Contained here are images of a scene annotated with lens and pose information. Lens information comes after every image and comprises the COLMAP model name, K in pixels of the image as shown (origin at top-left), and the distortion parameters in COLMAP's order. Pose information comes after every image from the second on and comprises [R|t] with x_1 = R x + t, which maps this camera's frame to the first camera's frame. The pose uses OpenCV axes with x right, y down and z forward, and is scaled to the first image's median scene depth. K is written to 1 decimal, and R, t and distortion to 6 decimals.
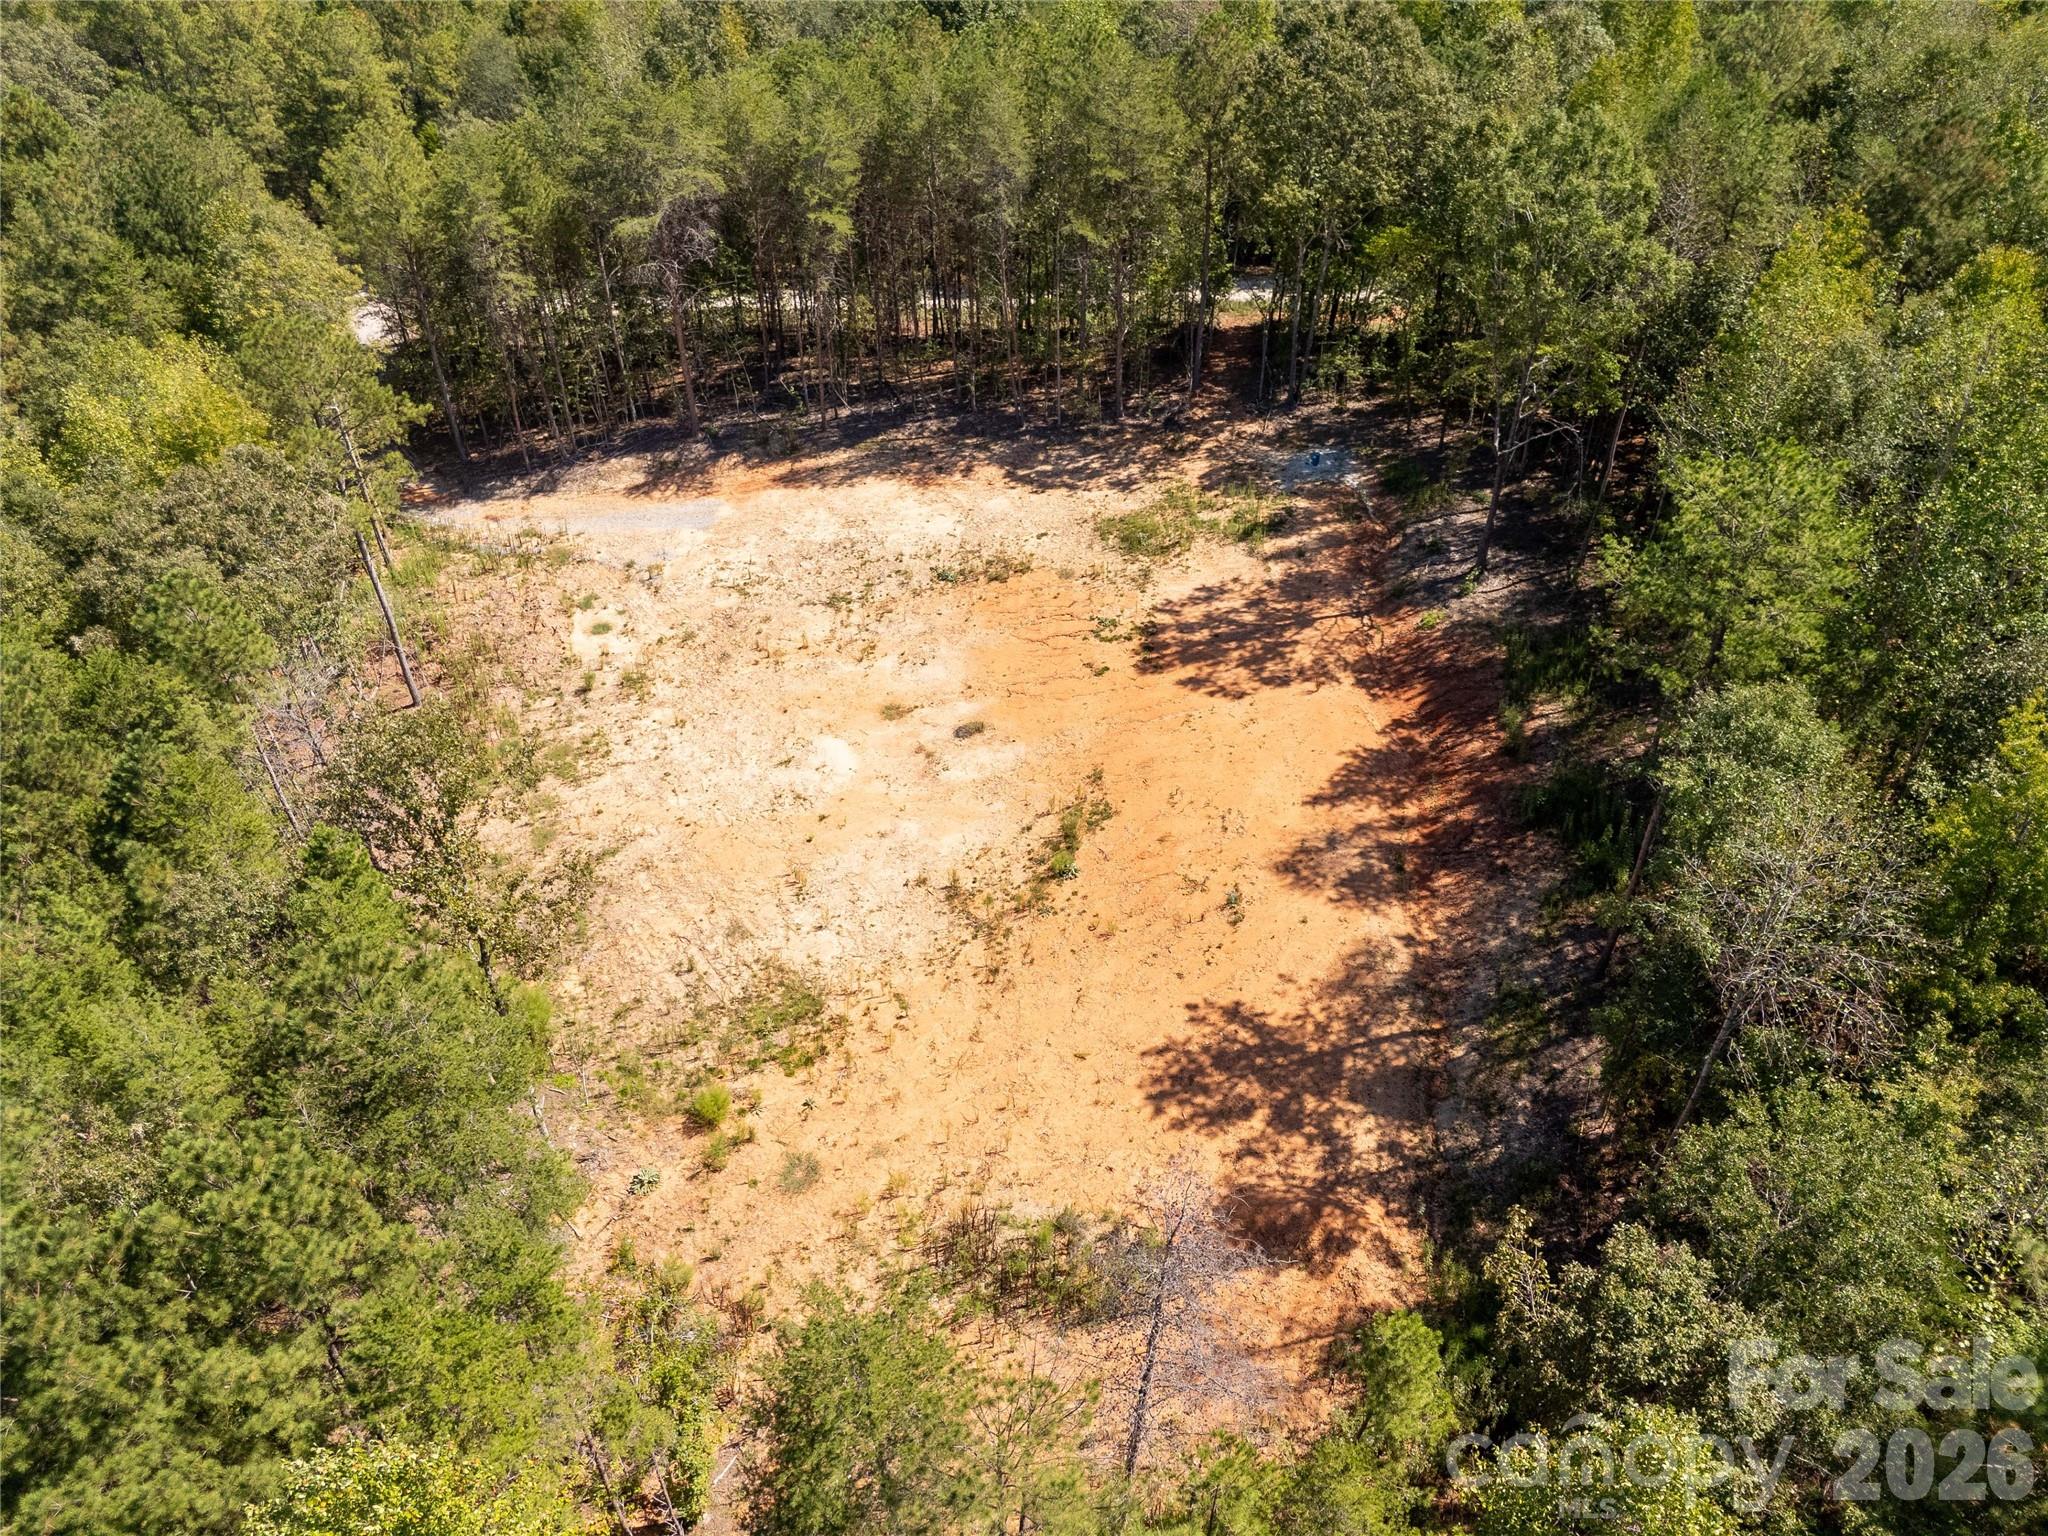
lens RADIAL K [[1500.1, 0, 1032.9], [0, 1500.1, 778.6], [0, 0, 1]] dist [0.082884, -0.101087]
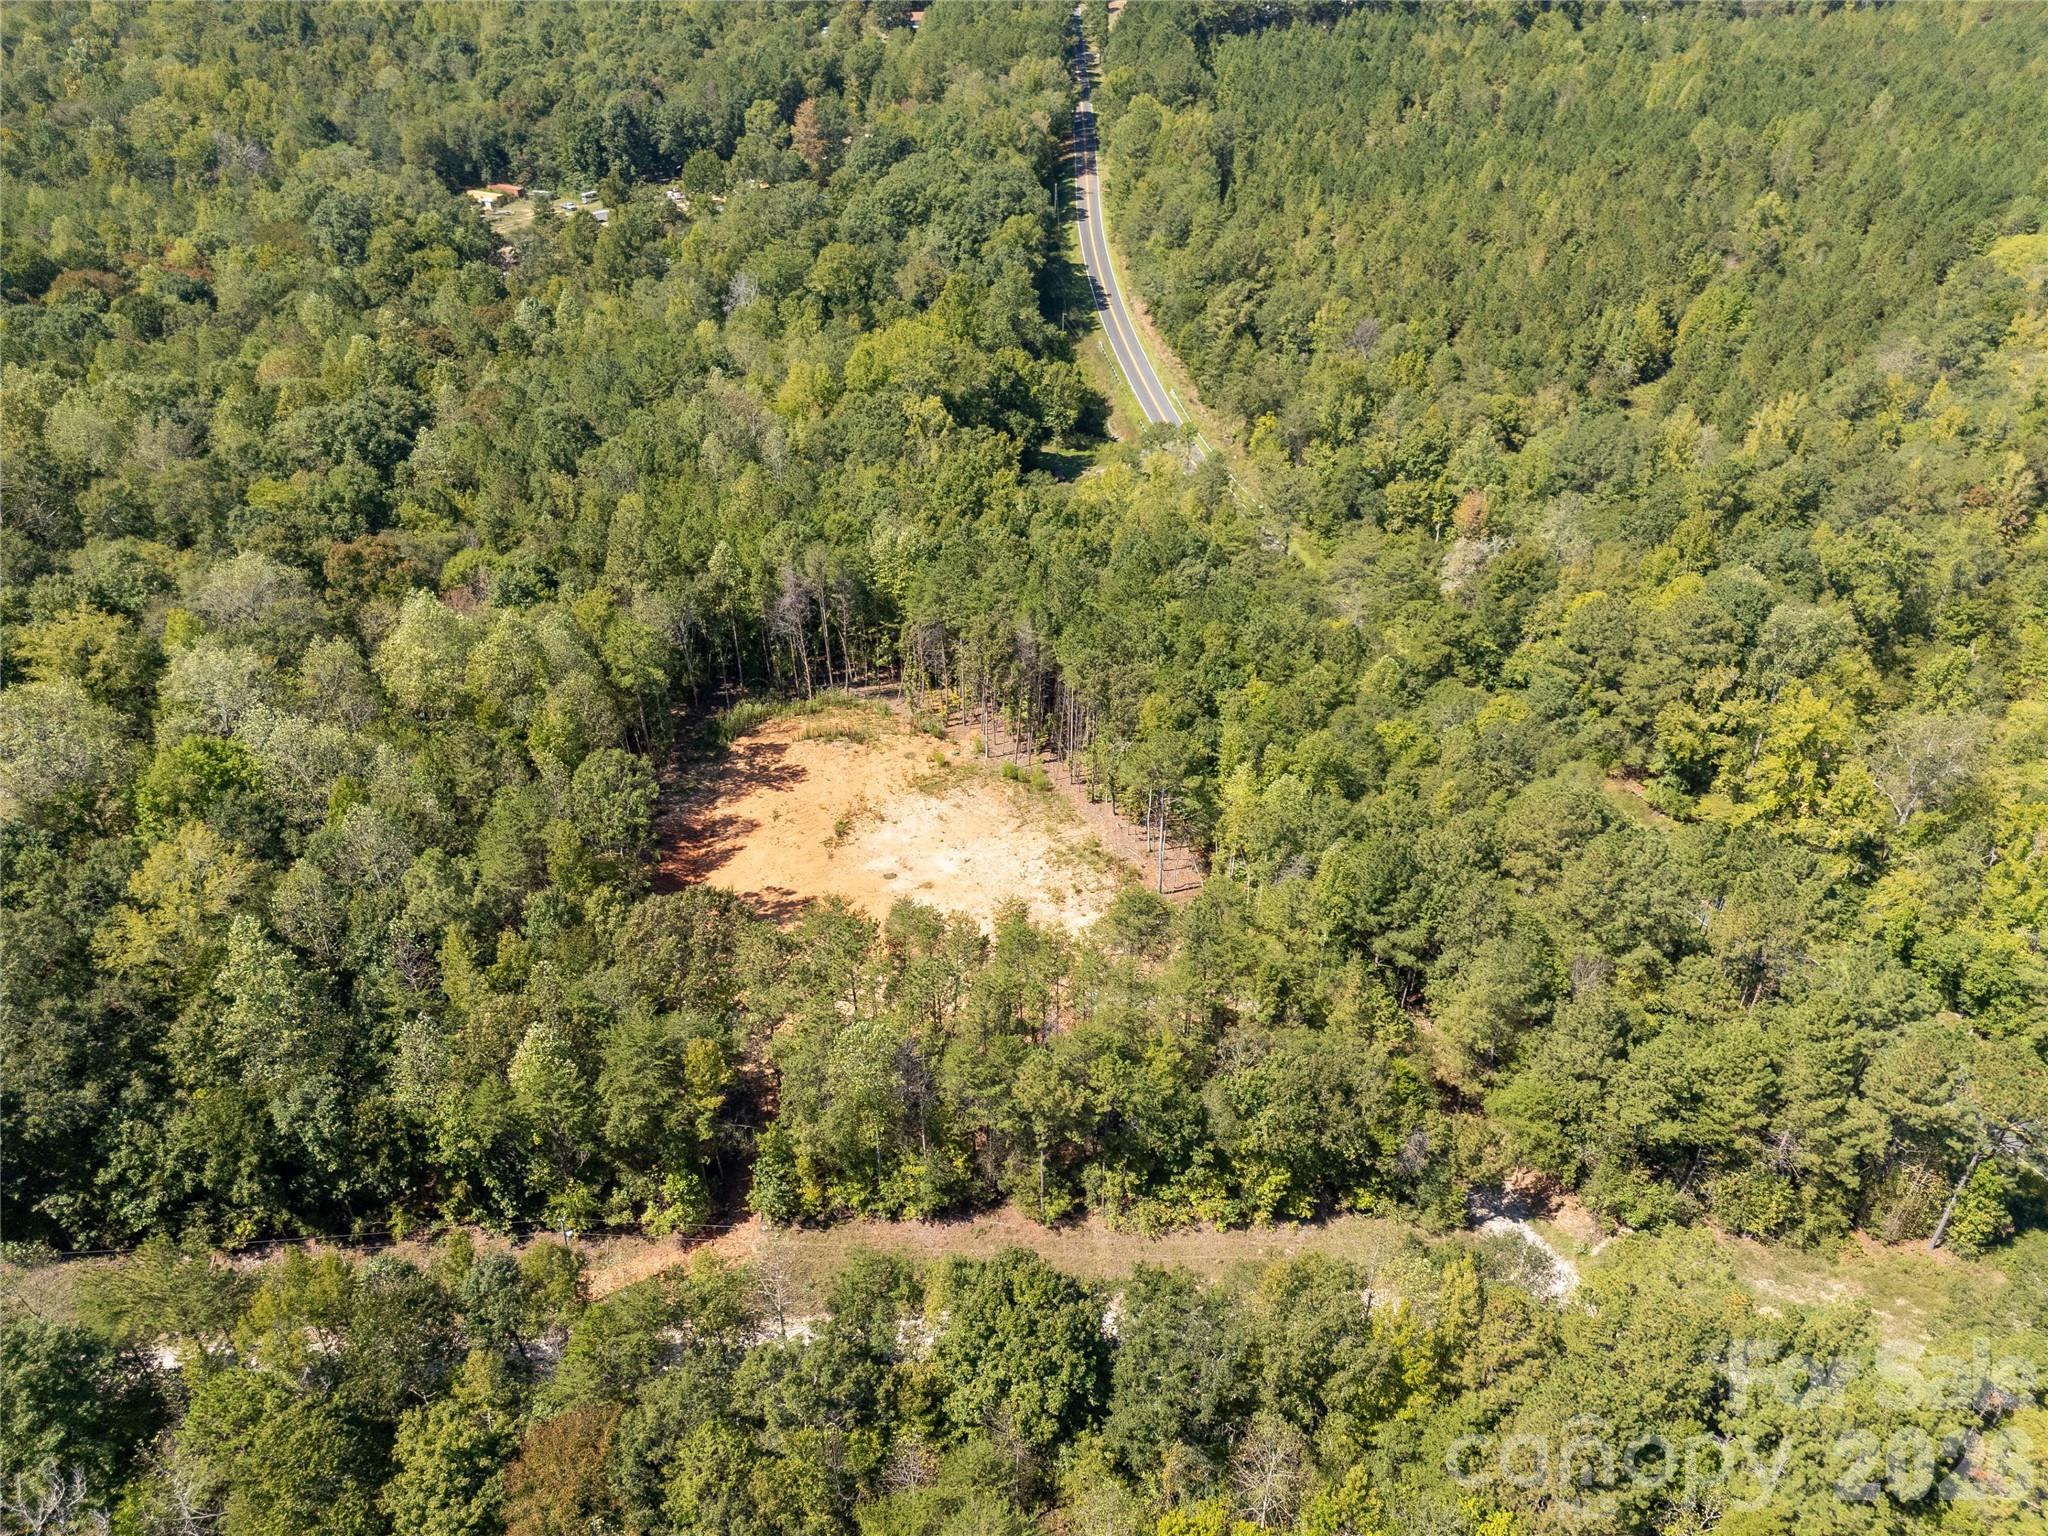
lens RADIAL K [[1500.1, 0, 1028.9], [0, 1500.1, 773.5], [0, 0, 1]] dist [0.082884, -0.101087]
pose [[-0.980550, 0.122682, -0.153202, 0.074494], [-0.118647, 0.251284, 0.960614, -2.122607], [0.156348, 0.960107, -0.231841, 1.318767]]
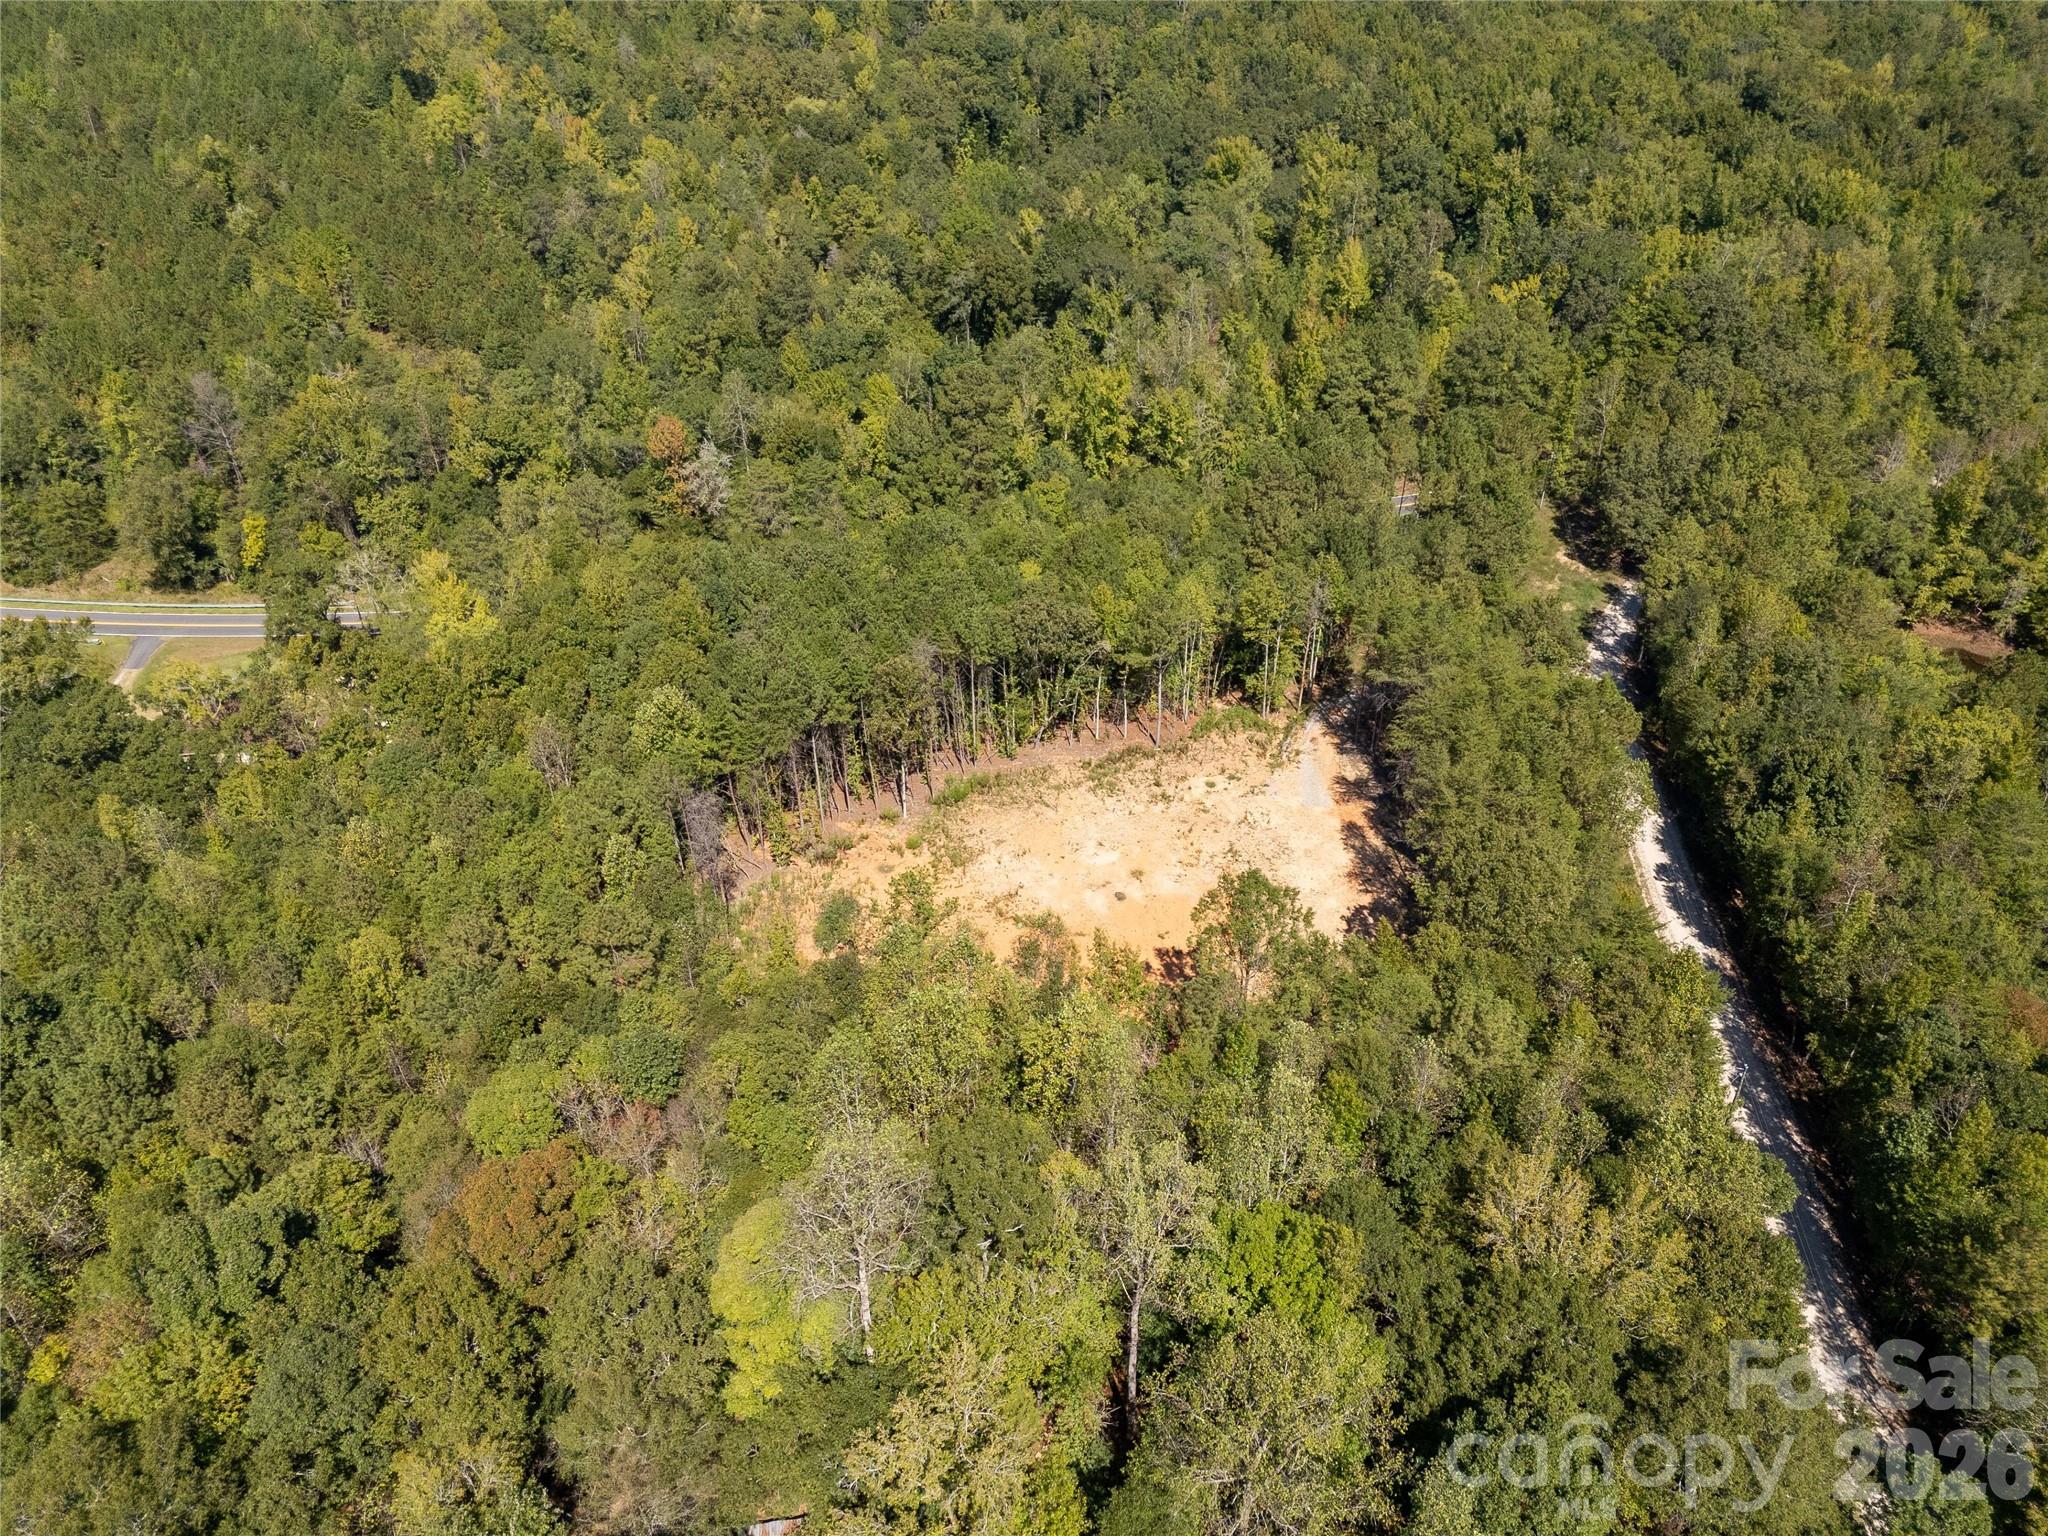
lens RADIAL K [[1500.1, 0, 1015.1], [0, 1500.1, 746.9], [0, 0, 1]] dist [0.082884, -0.101087]
pose [[-0.017979, 0.610231, -0.792019, 1.404975], [-0.640429, 0.601286, 0.477814, -1.003511], [0.767807, 0.515823, 0.379999, -0.019164]]
